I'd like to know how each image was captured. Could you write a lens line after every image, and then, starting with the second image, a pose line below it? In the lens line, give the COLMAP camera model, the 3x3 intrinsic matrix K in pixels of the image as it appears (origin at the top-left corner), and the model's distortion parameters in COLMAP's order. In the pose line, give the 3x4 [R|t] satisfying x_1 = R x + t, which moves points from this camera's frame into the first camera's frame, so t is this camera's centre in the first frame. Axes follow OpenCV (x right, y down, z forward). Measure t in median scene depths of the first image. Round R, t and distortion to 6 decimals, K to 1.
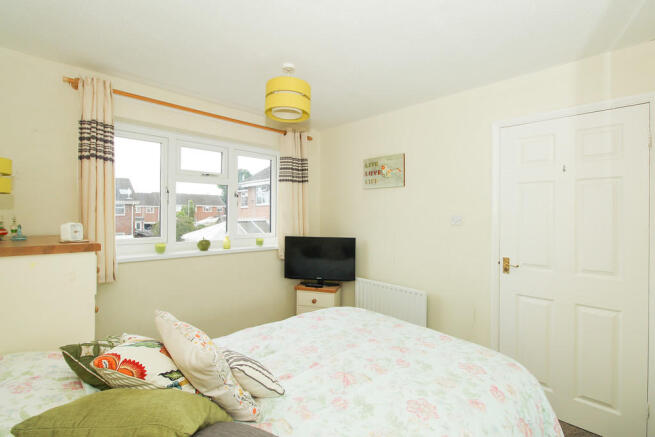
lens RADIAL K [[316.3, 0, 331.0], [0, 316.3, 215.0], [0, 0, 1]] dist [0.005306, 0.000723]
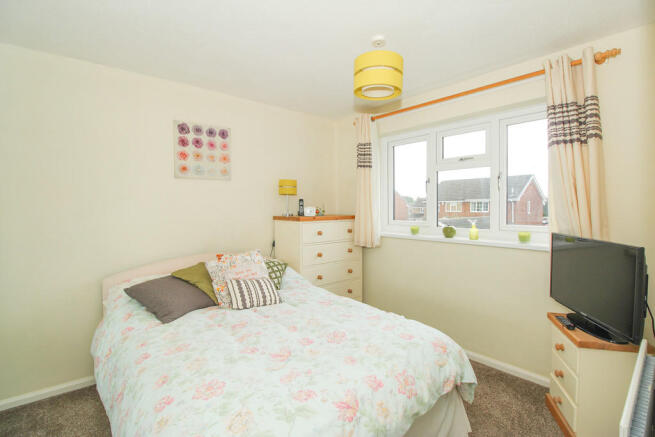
lens RADIAL K [[316.3, 0, 332.1], [0, 316.3, 221.1], [0, 0, 1]] dist [0.005306, 0.000723]
pose [[-0.074804, 0.048275, -0.996029, 0.682223], [0.009172, 0.998819, 0.047721, 0.010226], [0.997156, -0.005566, -0.075158, 0.774060]]
